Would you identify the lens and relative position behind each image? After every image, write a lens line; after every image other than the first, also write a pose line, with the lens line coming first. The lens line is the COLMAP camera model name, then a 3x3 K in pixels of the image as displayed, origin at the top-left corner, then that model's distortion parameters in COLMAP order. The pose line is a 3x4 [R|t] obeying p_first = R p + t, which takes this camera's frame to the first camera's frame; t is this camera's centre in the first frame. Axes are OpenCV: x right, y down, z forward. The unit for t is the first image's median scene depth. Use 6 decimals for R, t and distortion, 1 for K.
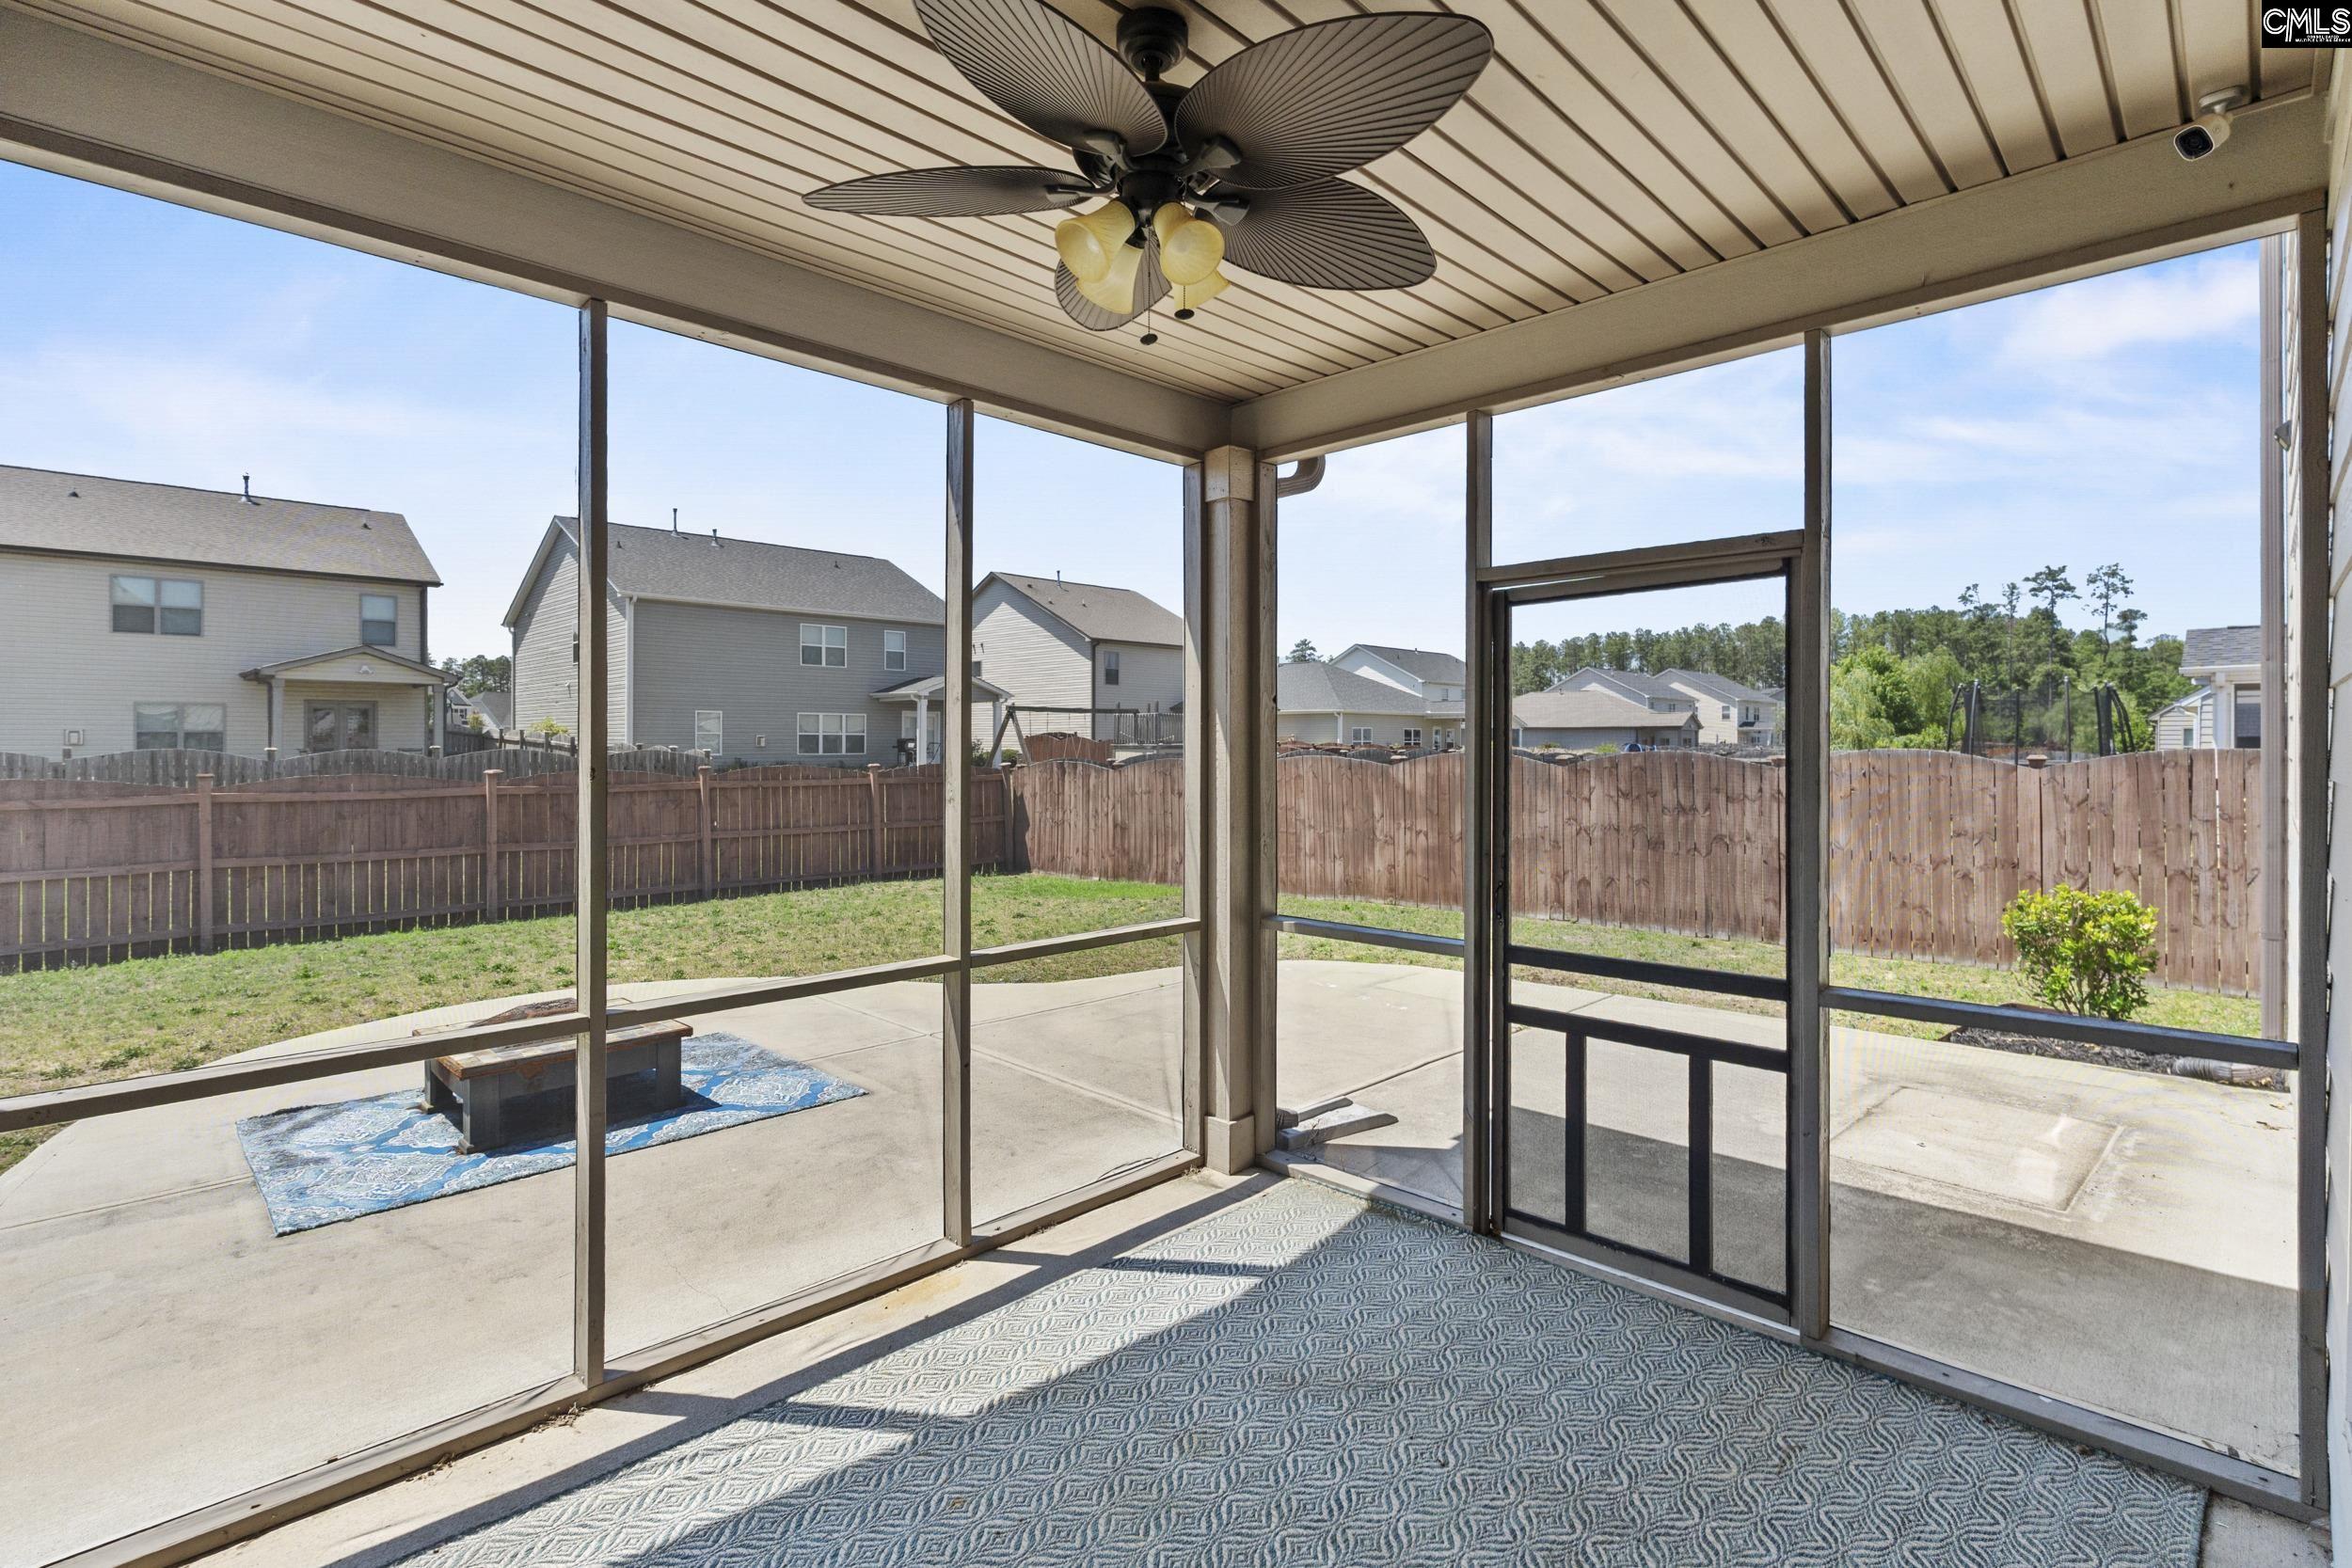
lens RADIAL K [[1084.1, 0, 1196.6], [0, 1084.1, 738.7], [0, 0, 1]] dist [-0.008294, 0.001014]
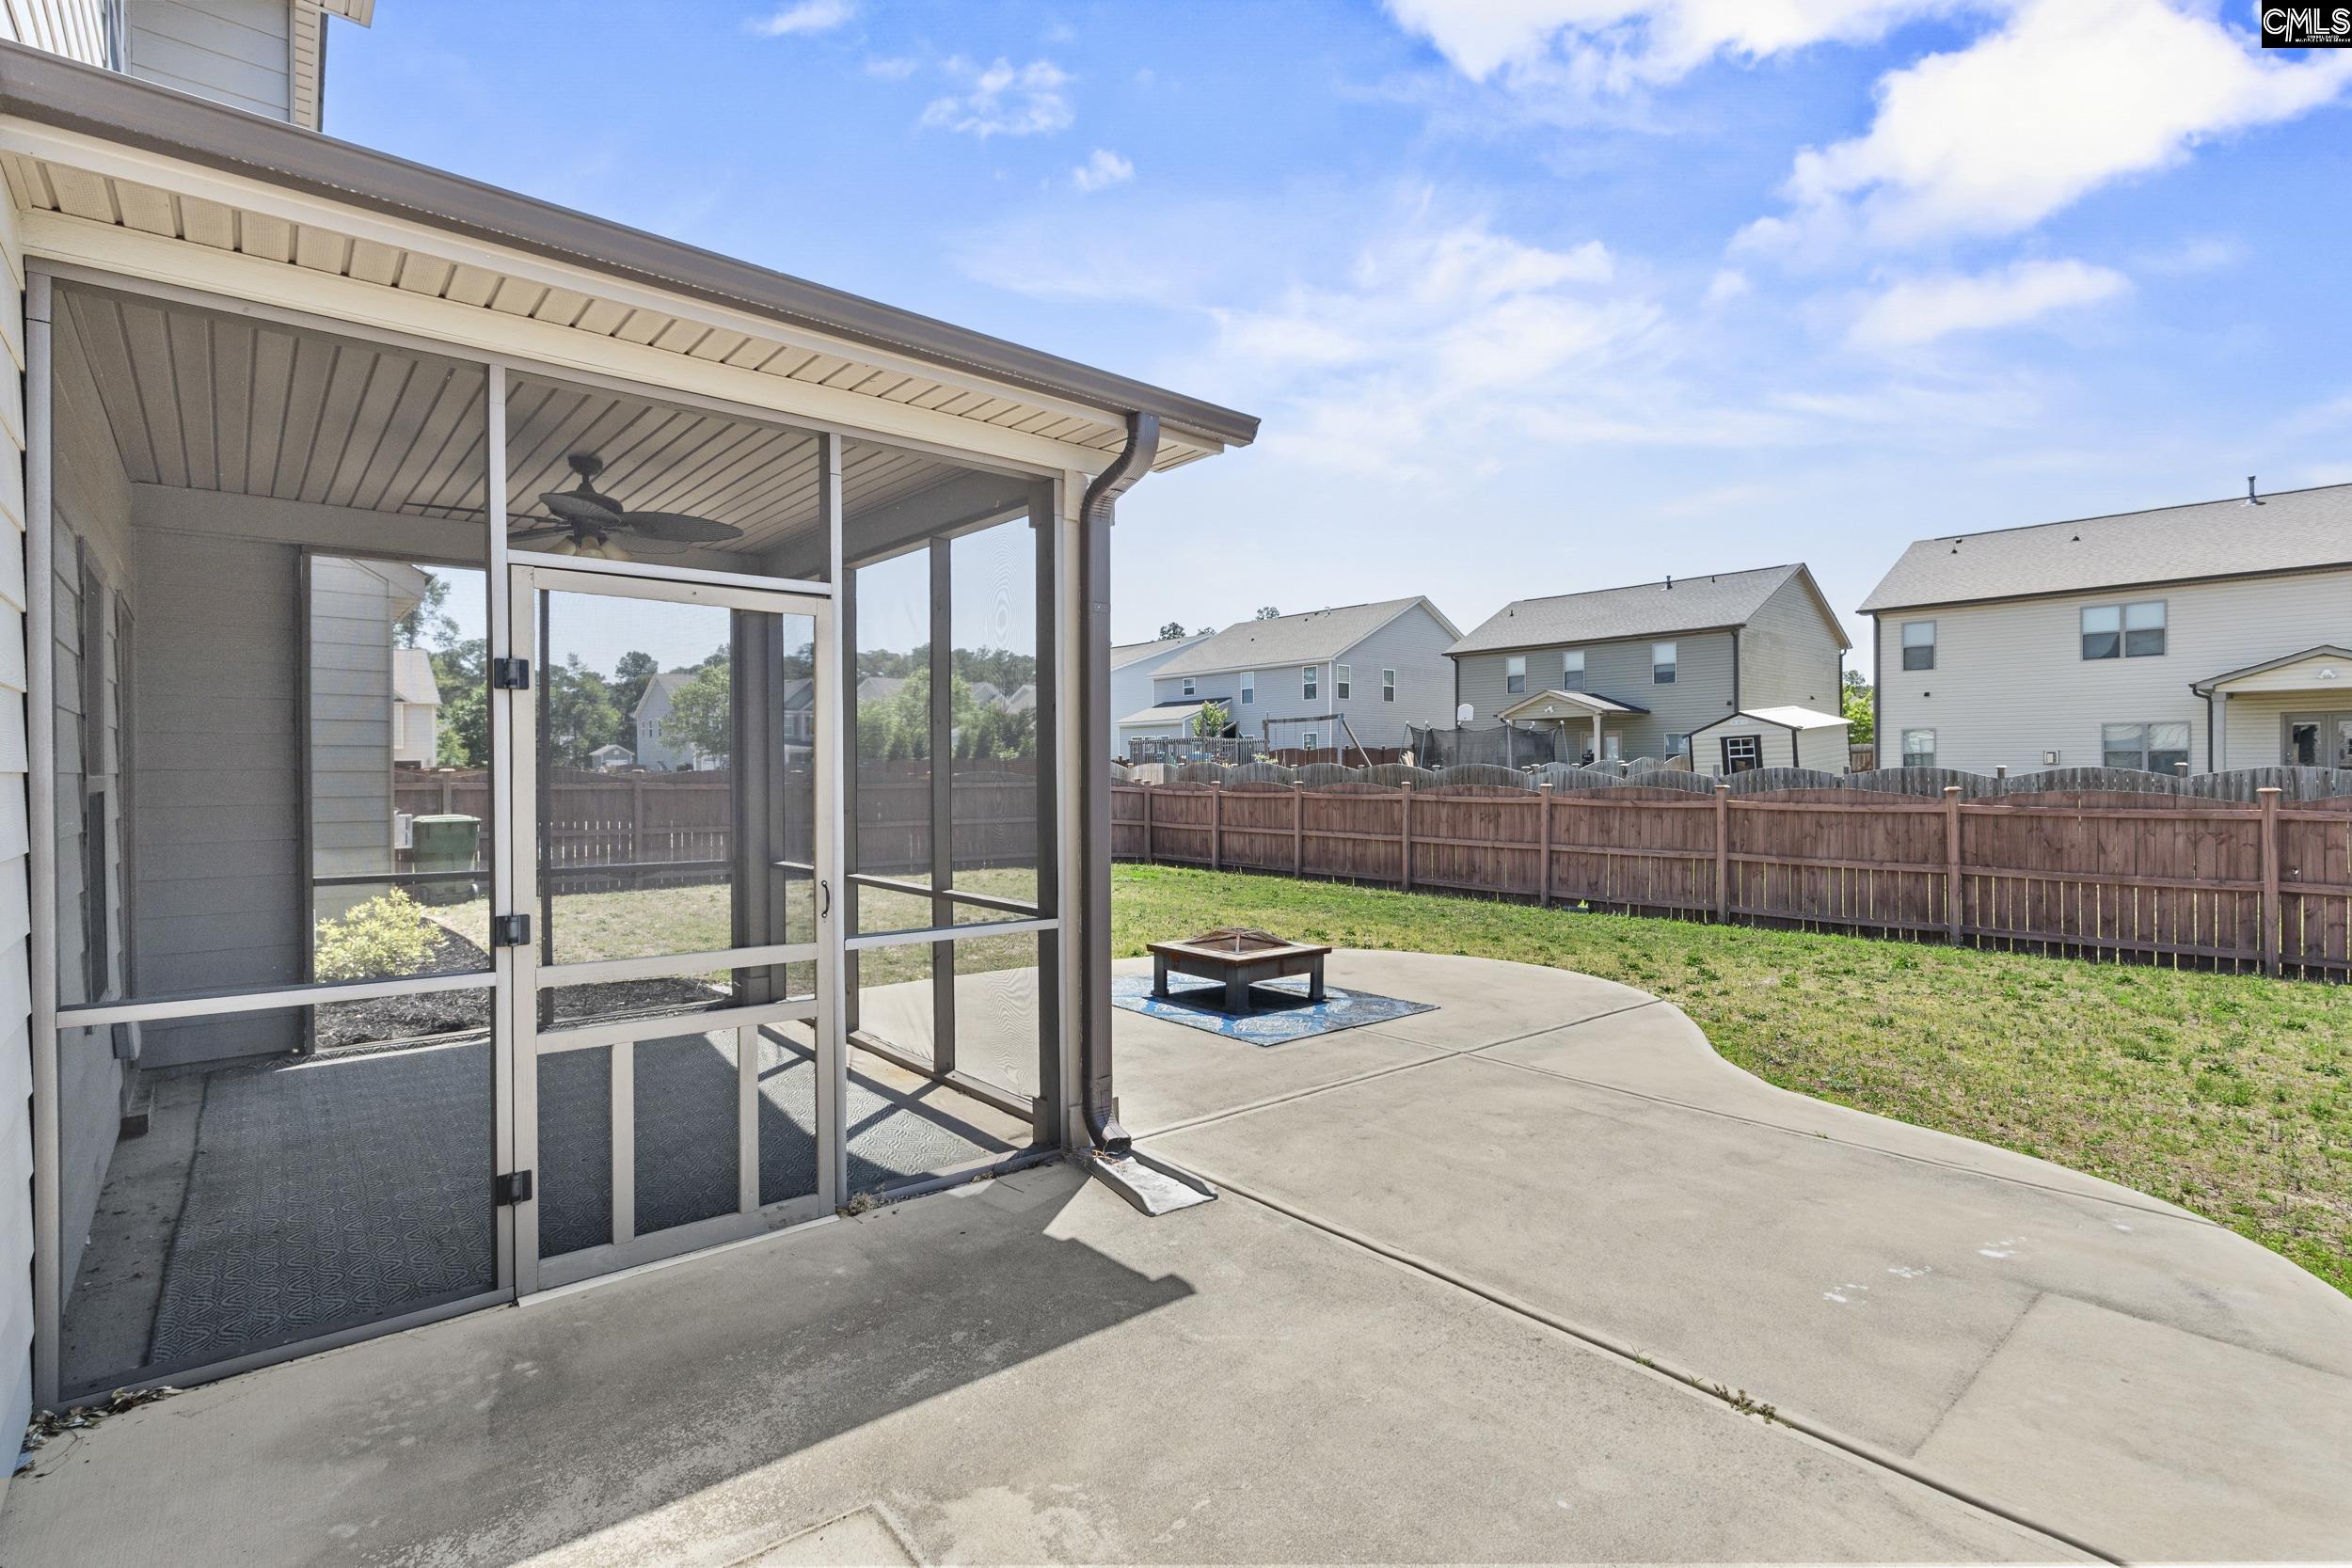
lens RADIAL K [[1084.1, 0, 1186.3], [0, 1084.1, 787.1], [0, 0, 1]] dist [-0.008294, 0.001014]
pose [[-0.061762, 0.018532, -0.997919, 0.333521], [0.008719, 0.999799, 0.018027, 0.005117], [0.998053, -0.007587, -0.061911, 0.363218]]
